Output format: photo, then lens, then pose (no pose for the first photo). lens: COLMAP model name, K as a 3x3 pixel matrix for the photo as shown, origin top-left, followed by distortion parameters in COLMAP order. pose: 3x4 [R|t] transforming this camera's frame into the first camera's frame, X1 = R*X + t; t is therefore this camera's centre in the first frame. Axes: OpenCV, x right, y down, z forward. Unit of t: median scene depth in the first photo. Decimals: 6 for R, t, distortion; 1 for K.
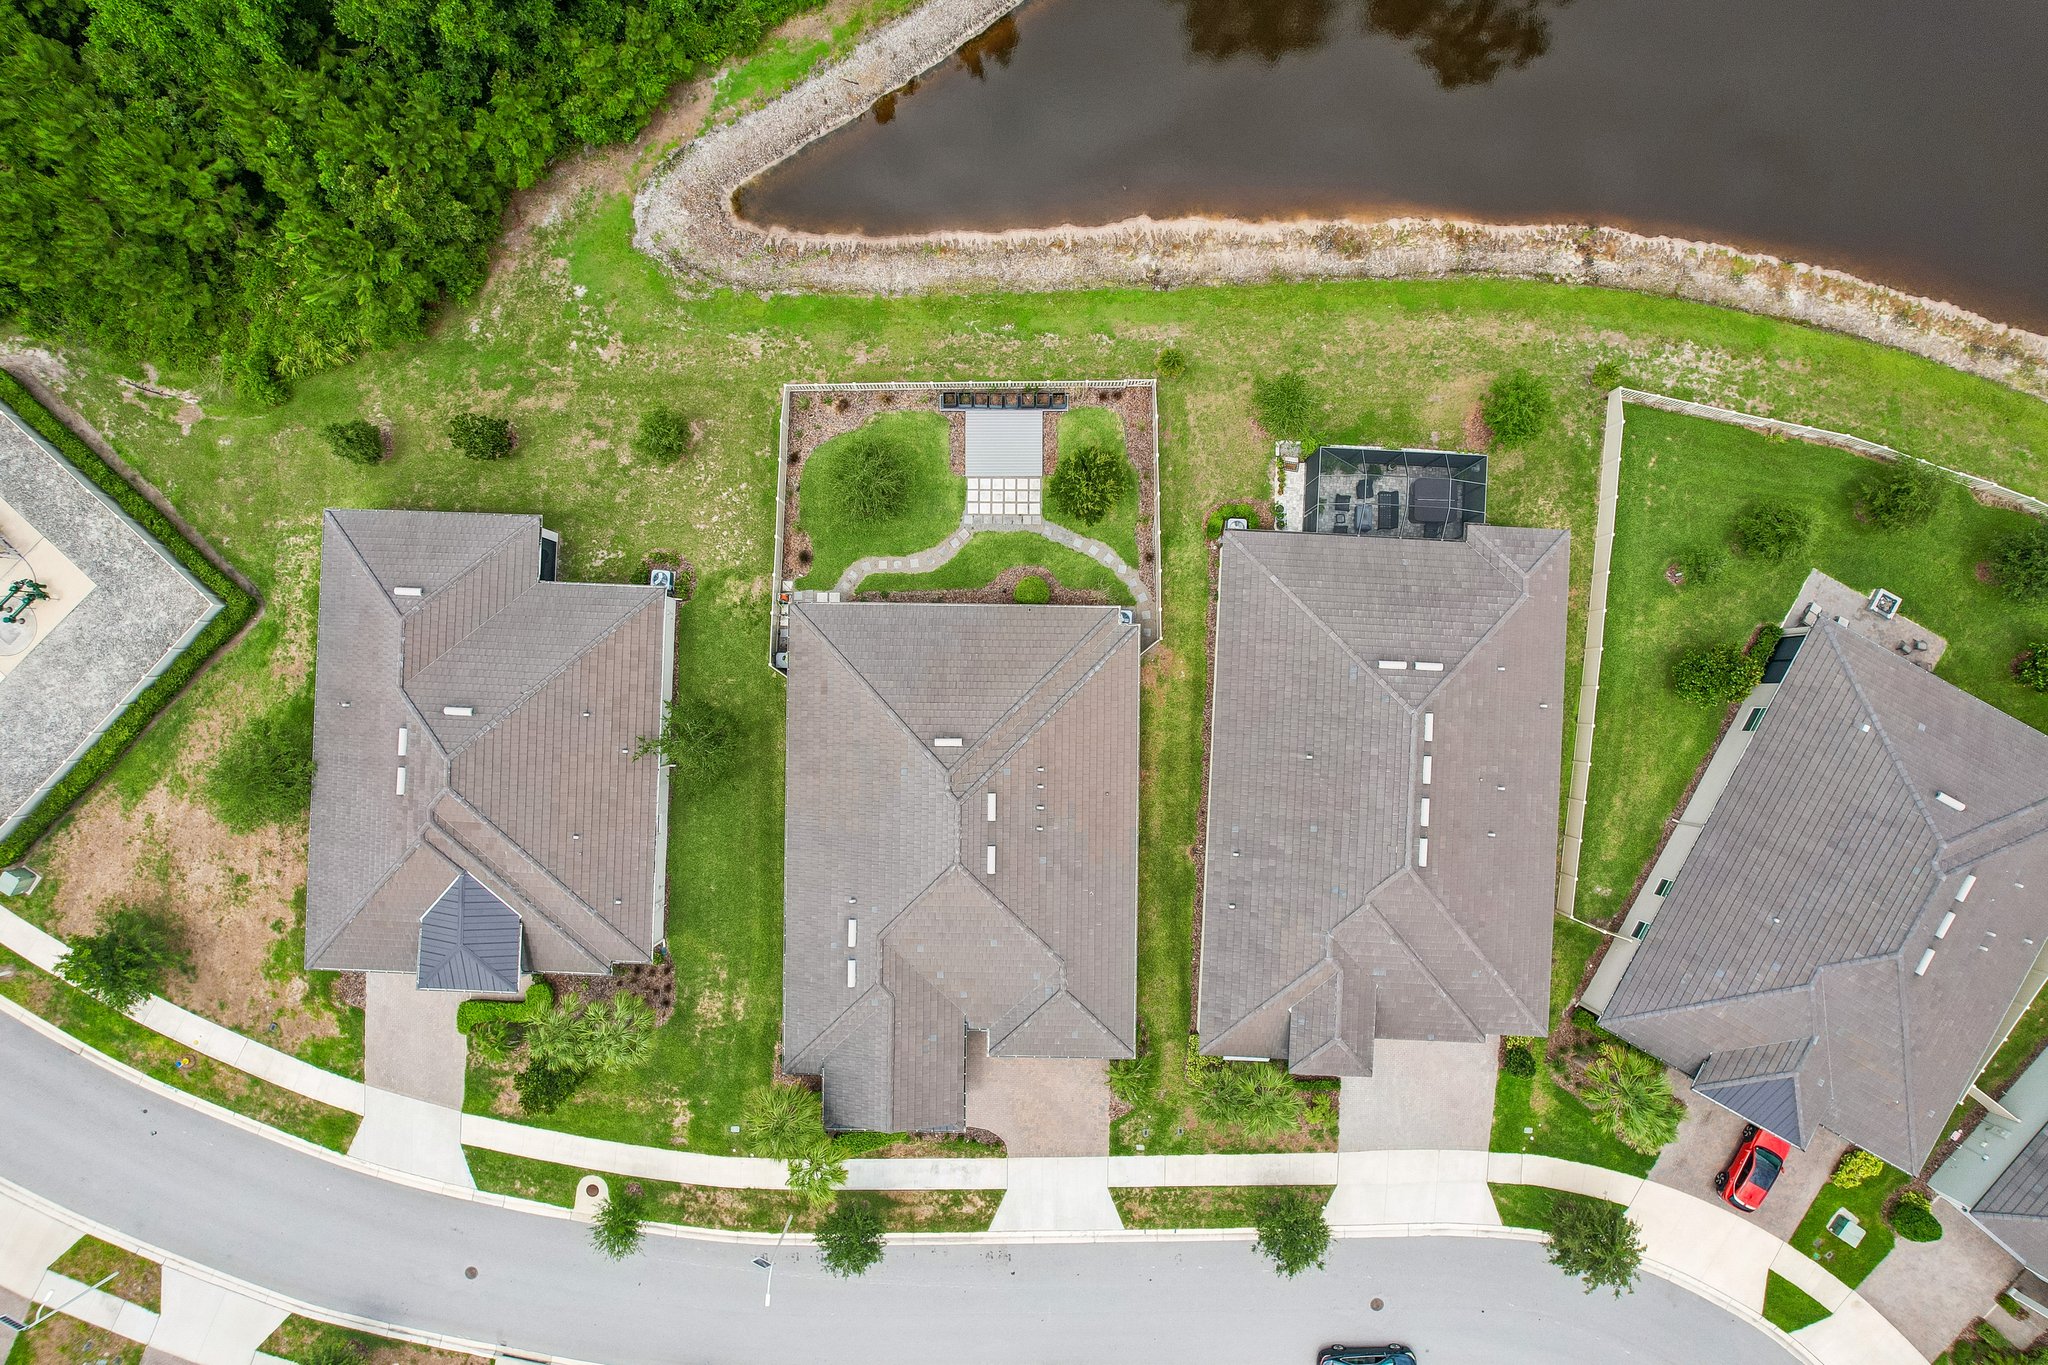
lens RADIAL K [[1302.6, 0, 1024.0], [0, 1302.6, 682.5], [0, 0, 1]] dist [-0.054861, 0.069586]
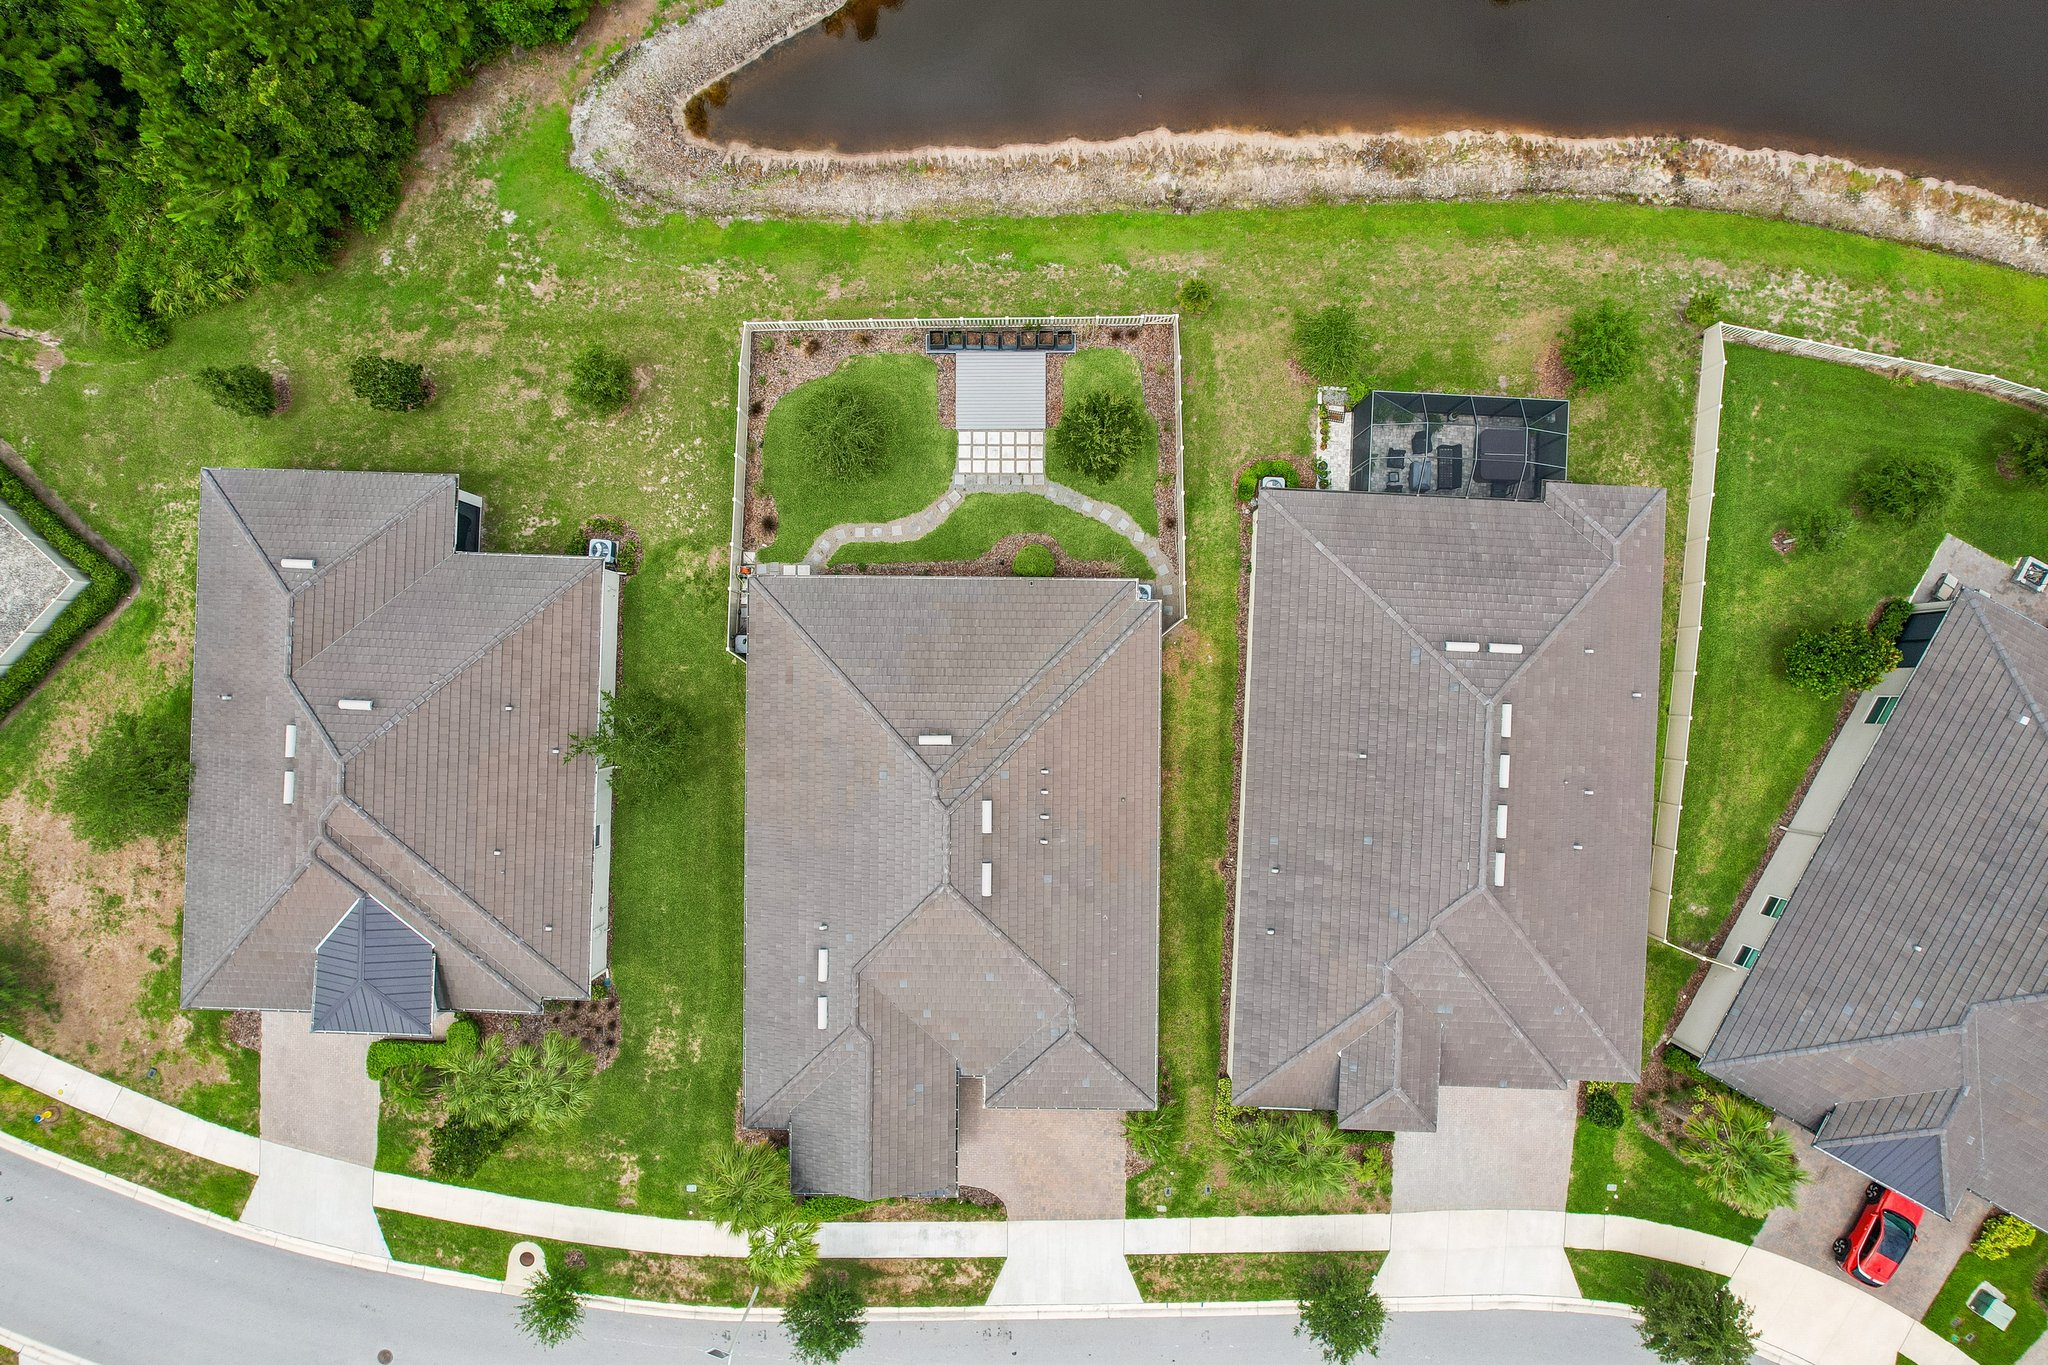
lens RADIAL K [[1302.6, 0, 1024.0], [0, 1302.6, 682.5], [0, 0, 1]] dist [-0.054861, 0.069586]
pose [[0.999994, -0.002905, -0.001921, 0.000994], [0.002918, 0.999972, 0.006915, 0.002772], [0.001901, -0.006920, 0.999974, 0.142034]]
